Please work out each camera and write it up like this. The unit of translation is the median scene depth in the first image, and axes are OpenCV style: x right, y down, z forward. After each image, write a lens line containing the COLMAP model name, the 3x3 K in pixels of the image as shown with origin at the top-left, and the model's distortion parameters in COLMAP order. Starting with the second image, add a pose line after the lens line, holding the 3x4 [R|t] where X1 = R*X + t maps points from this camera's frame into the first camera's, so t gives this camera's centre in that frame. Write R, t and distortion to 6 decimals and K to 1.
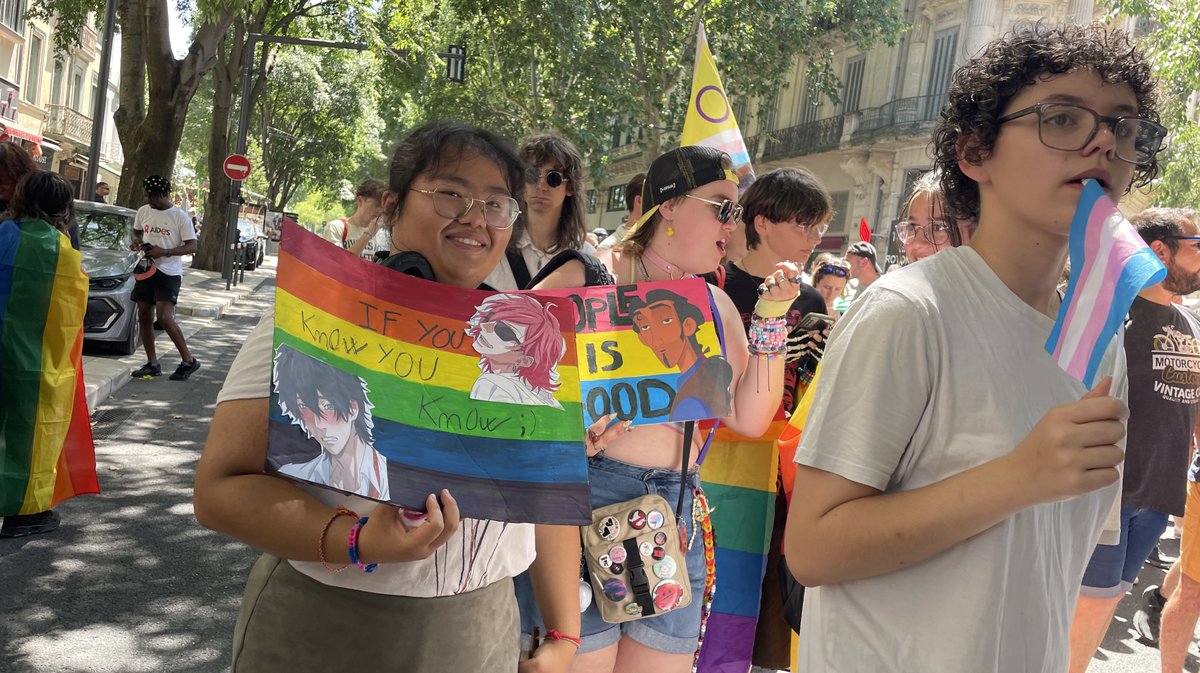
lens RADIAL K [[897.5, 0, 602.4], [0, 897.5, 332.4], [0, 0, 1]] dist [0.090164, -0.119761]
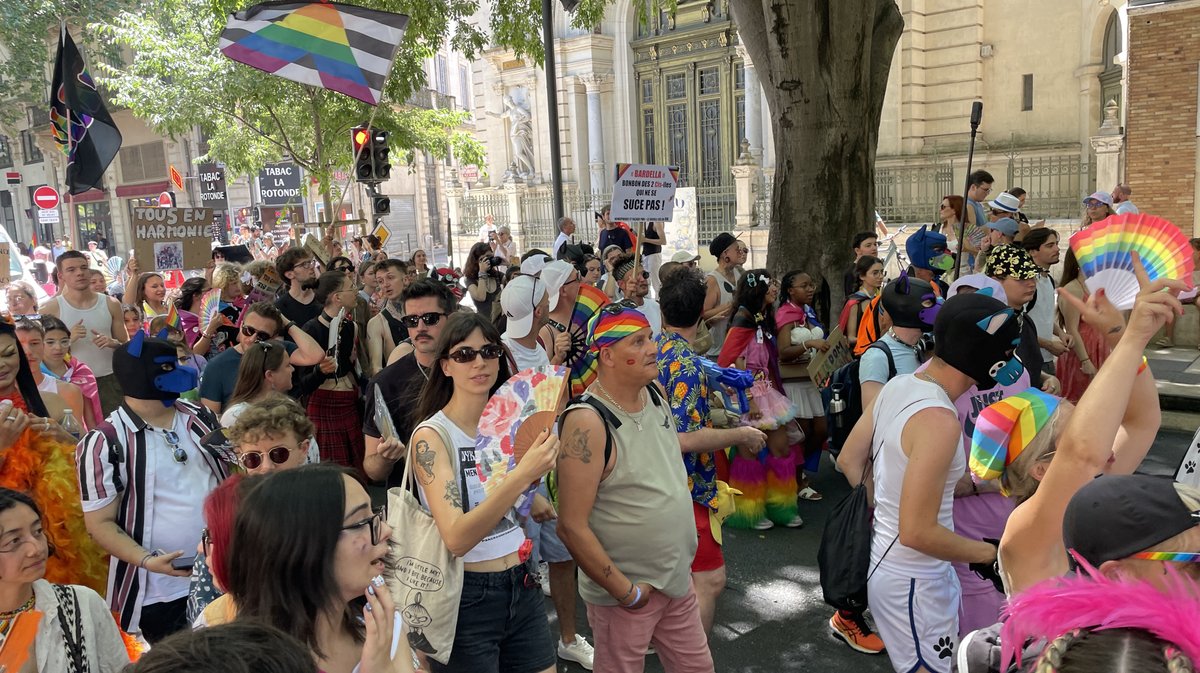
lens RADIAL K [[910.0, 0, 603.3], [0, 910.0, 330.1], [0, 0, 1]] dist [0.103960, -0.134383]
pose [[0.846329, -0.239365, 0.475848, 0.137609], [0.191553, 0.970347, 0.147422, 0.010255], [-0.497025, -0.033617, 0.867085, -0.312420]]
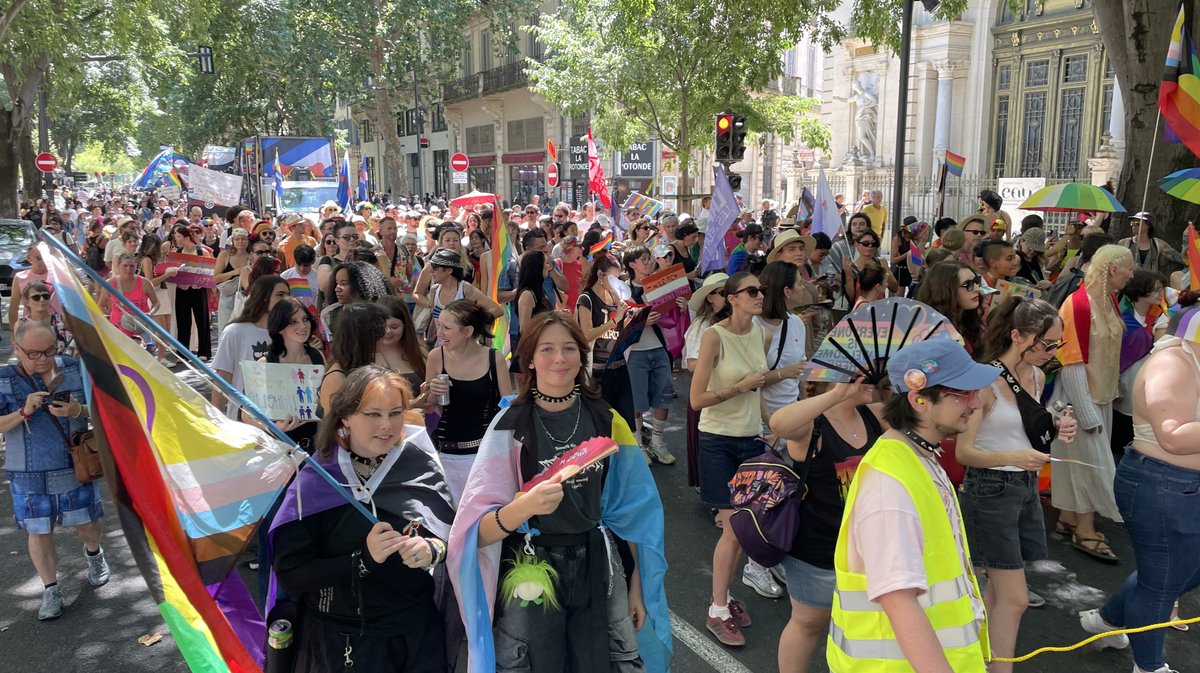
lens RADIAL K [[913.8, 0, 604.7], [0, 913.8, 328.2], [0, 0, 1]] dist [0.100160, -0.134288]
pose [[0.975288, -0.151370, 0.160933, 0.103436], [0.134092, 0.984466, 0.113344, 0.008198], [-0.175590, -0.088963, 0.980435, -0.374098]]
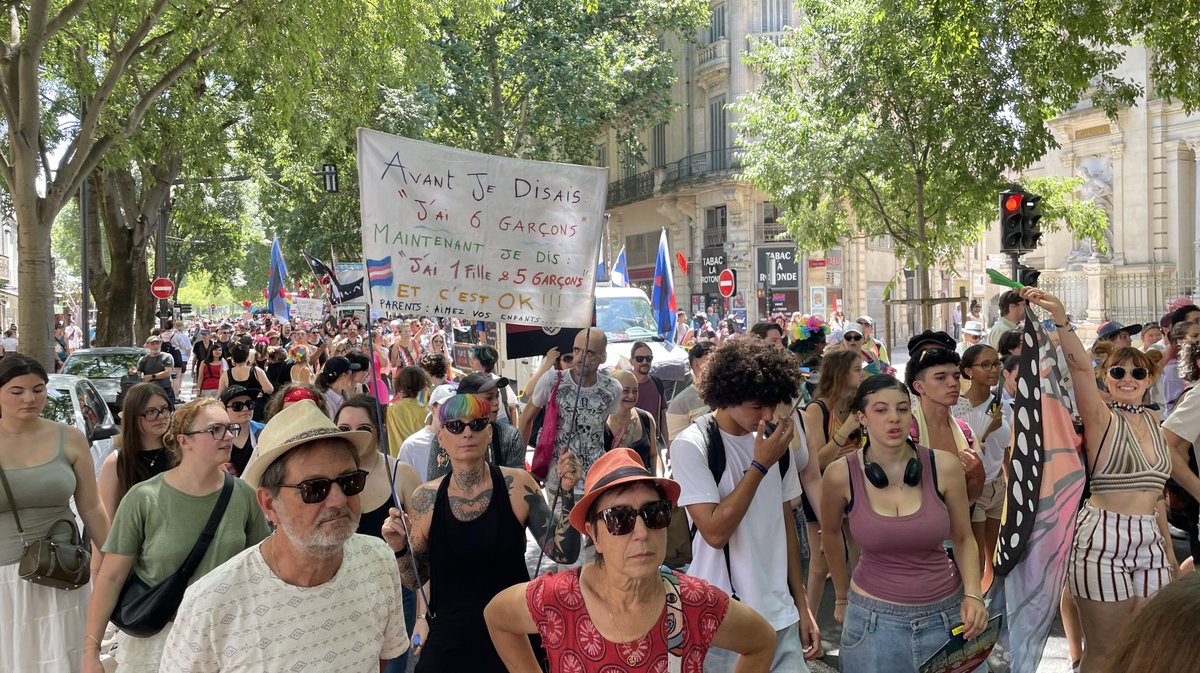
lens RADIAL K [[906.9, 0, 598.7], [0, 906.9, 328.5], [0, 0, 1]] dist [0.098528, -0.133363]
pose [[0.983428, -0.149757, 0.102186, 0.033769], [0.153339, 0.987774, -0.028108, -0.001560], [-0.096727, 0.043311, 0.994368, -0.227184]]
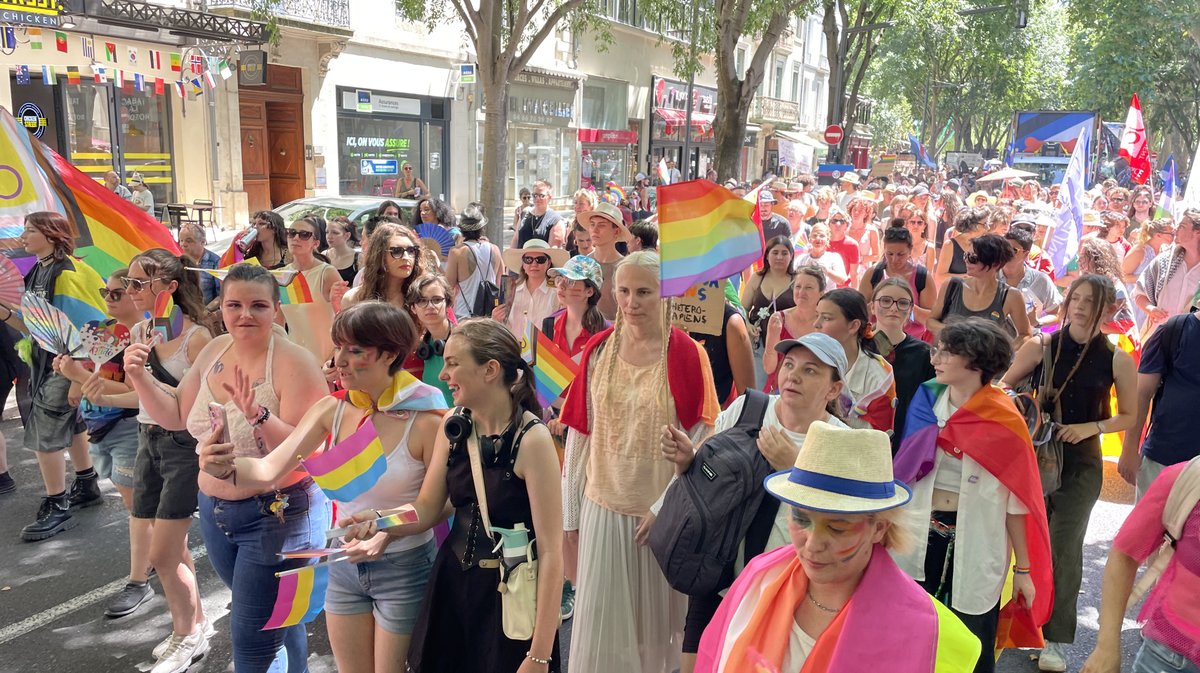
lens RADIAL K [[897.5, 0, 602.4], [0, 897.5, 332.4], [0, 0, 1]] dist [0.090164, -0.119761]
pose [[0.689538, 0.038692, -0.723215, 0.252116], [0.012017, 0.997823, 0.064841, 0.011788], [0.724150, -0.053401, 0.687572, -0.123815]]
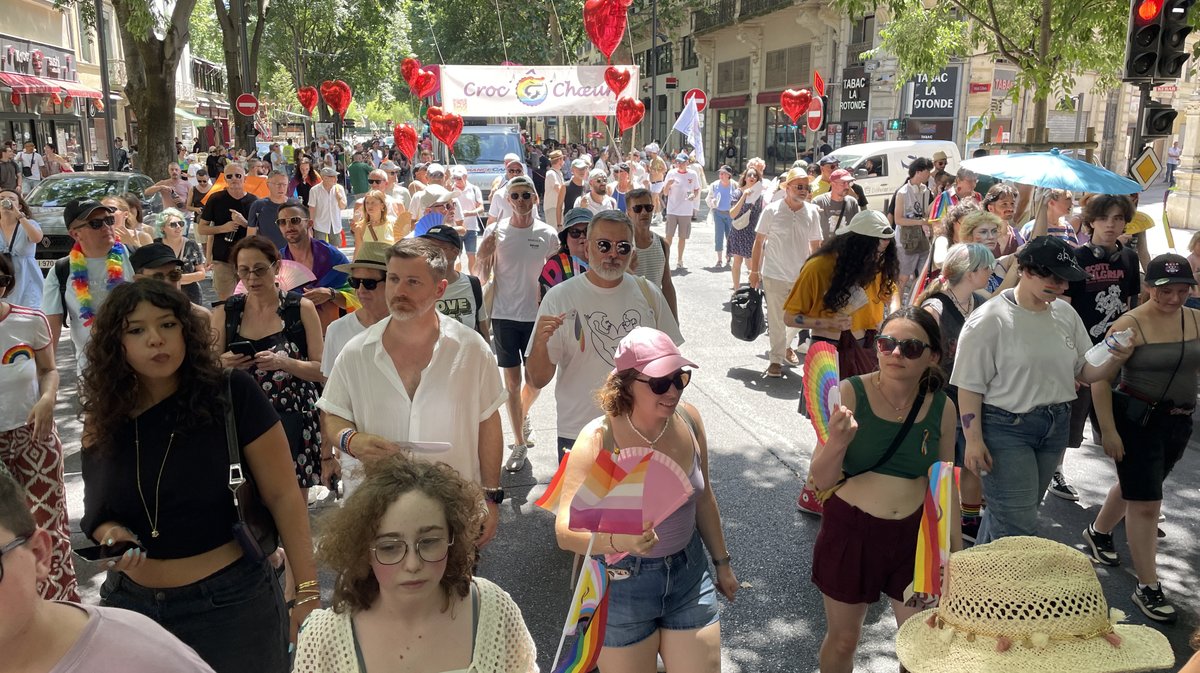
lens RADIAL K [[904.8, 0, 601.2], [0, 904.8, 328.5], [0, 0, 1]] dist [0.085838, -0.107189]
pose [[0.987224, -0.099058, -0.124806, 0.137976], [0.115917, 0.983906, 0.135988, -0.001375], [0.109326, -0.148718, 0.982818, -0.137455]]
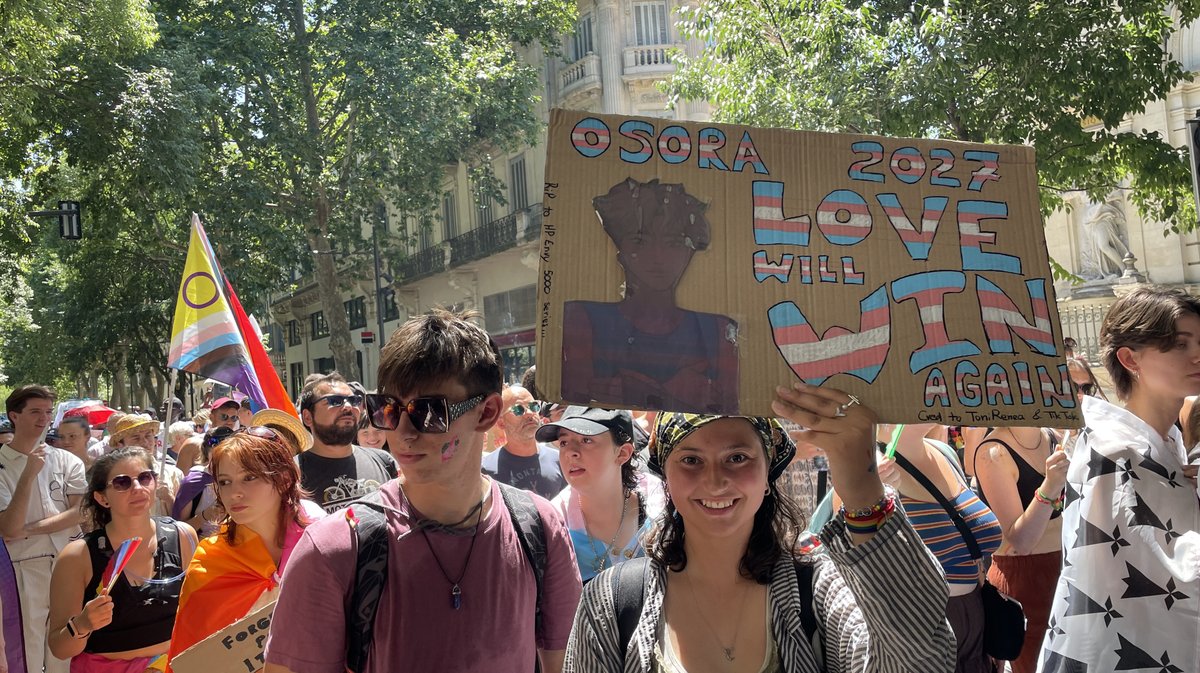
lens RADIAL K [[895.1, 0, 600.0], [0, 895.1, 336.5], [0, 0, 1]] dist [0.089875, -0.123127]
pose [[0.943273, -0.180733, 0.278517, 0.049980], [0.208882, 0.975084, -0.074692, -0.007431], [-0.258078, 0.128632, 0.957523, 0.017838]]
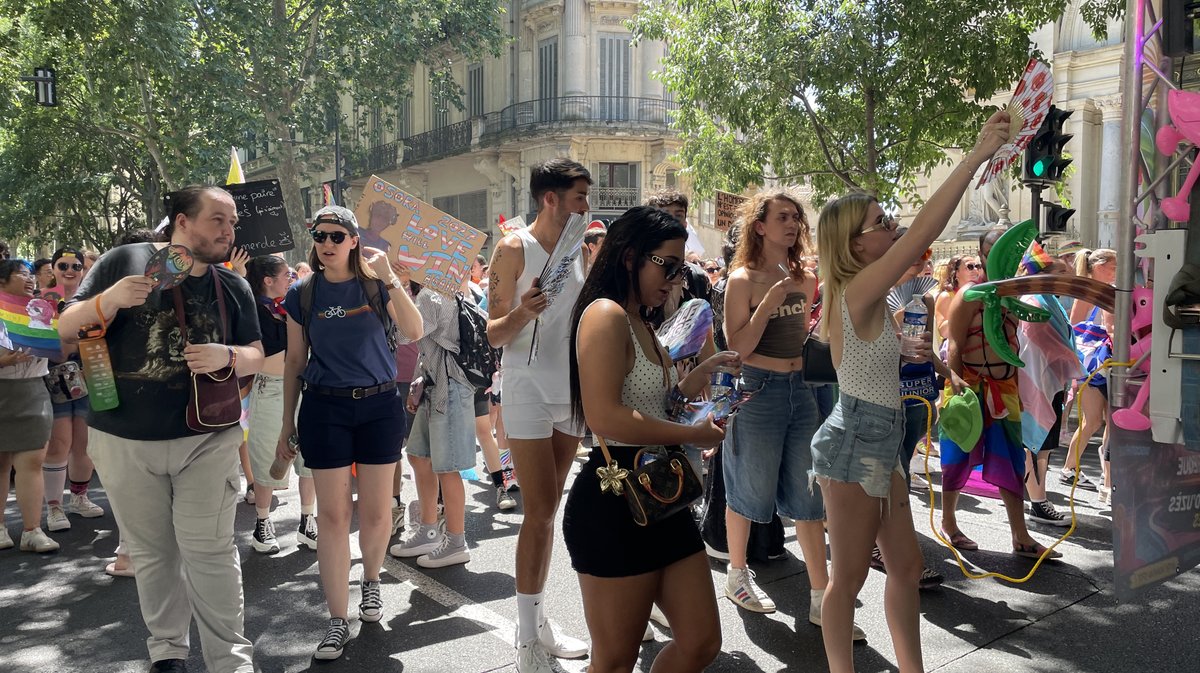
lens RADIAL K [[895.8, 0, 601.3], [0, 895.8, 337.9], [0, 0, 1]] dist [0.083901, -0.107537]
pose [[0.930752, -0.137402, 0.338853, 0.013859], [0.135004, 0.990367, 0.030759, 0.004056], [-0.339815, 0.017118, 0.940337, -0.051827]]
